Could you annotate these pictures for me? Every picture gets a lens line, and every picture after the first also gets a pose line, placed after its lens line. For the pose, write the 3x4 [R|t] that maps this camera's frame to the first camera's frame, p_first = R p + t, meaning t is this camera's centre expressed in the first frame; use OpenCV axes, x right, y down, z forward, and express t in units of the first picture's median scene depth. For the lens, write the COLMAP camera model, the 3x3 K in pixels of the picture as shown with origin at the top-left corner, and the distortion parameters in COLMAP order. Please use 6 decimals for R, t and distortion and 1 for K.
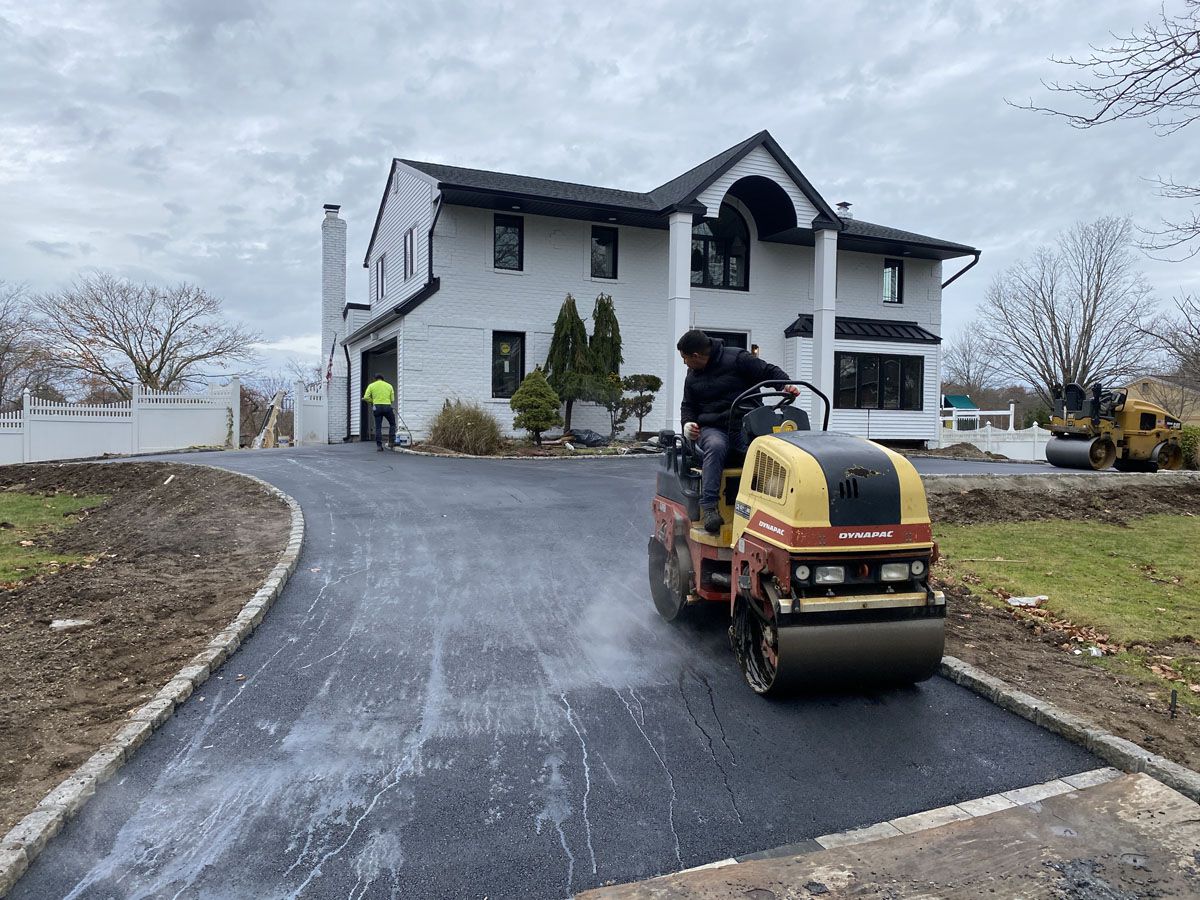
lens RADIAL K [[889.5, 0, 603.4], [0, 889.5, 456.2], [0, 0, 1]] dist [0.088740, -0.161994]
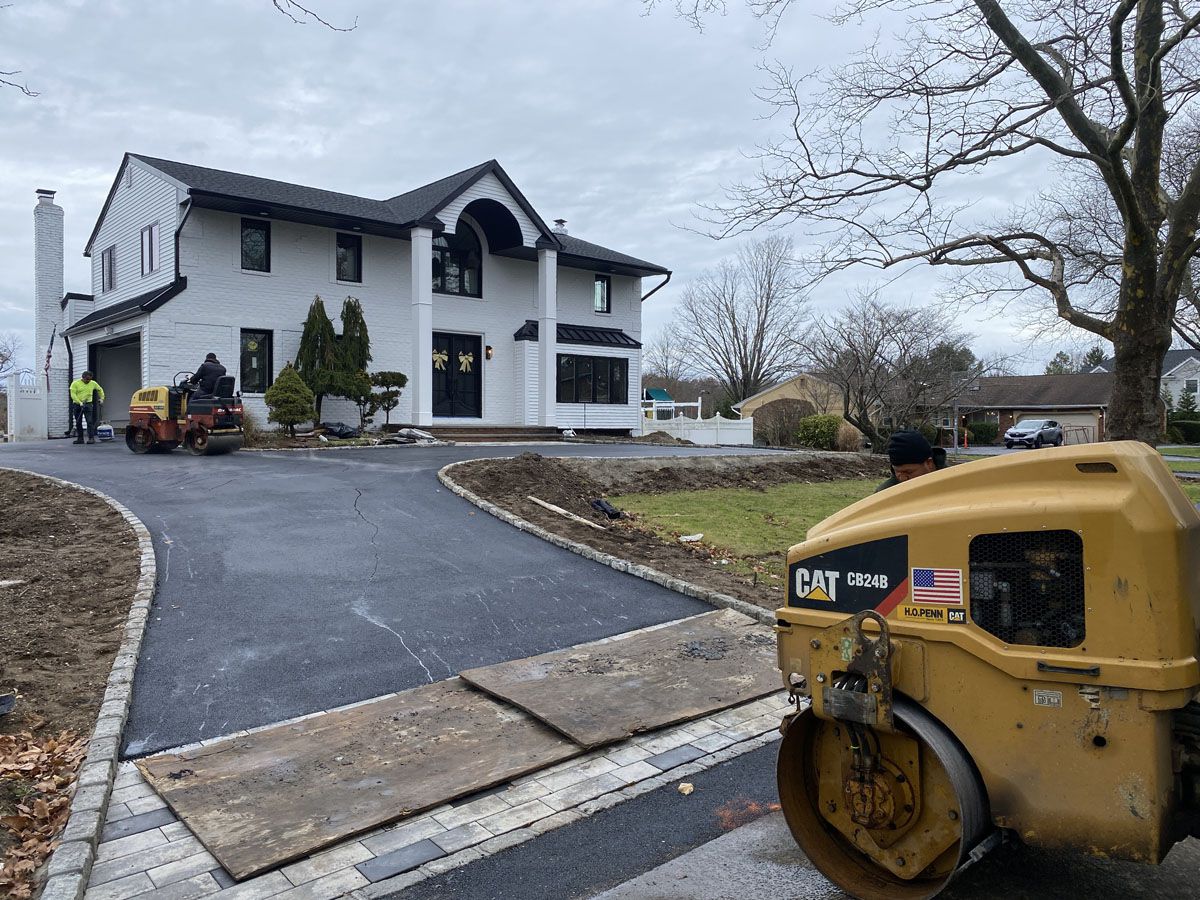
lens RADIAL K [[889.5, 0, 603.4], [0, 889.5, 456.2], [0, 0, 1]] dist [0.088740, -0.161994]
pose [[0.951875, -0.018504, 0.305926, -0.041044], [0.014389, 0.999773, 0.015700, -0.001208], [-0.306148, -0.010543, 0.951926, -0.124193]]
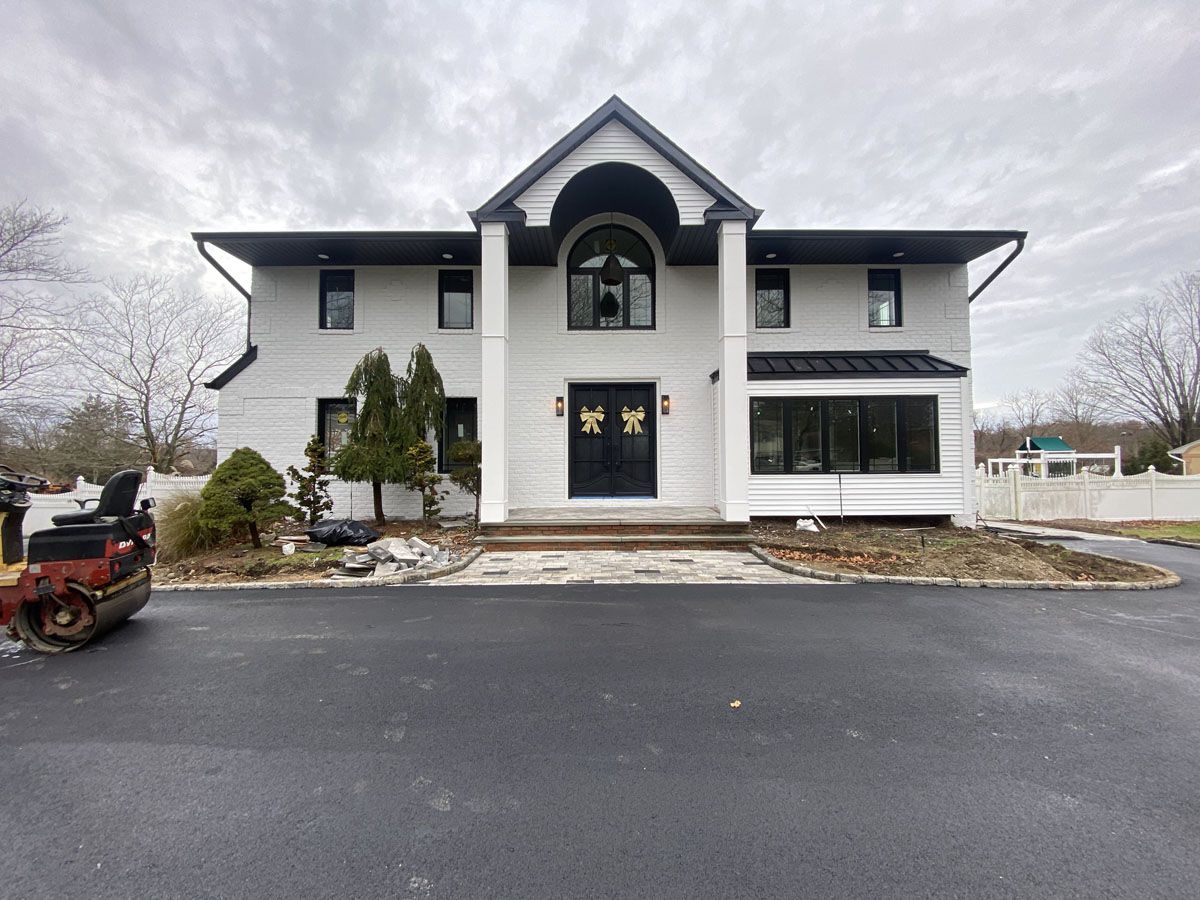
lens RADIAL K [[480.9, 0, 598.7], [0, 480.9, 447.5], [0, 0, 1]] dist [0.024106, -0.022100]
pose [[0.917172, -0.030463, -0.397326, 0.293351], [0.008088, 0.998291, -0.057869, -0.056955], [0.398410, 0.049862, 0.915851, 0.612887]]
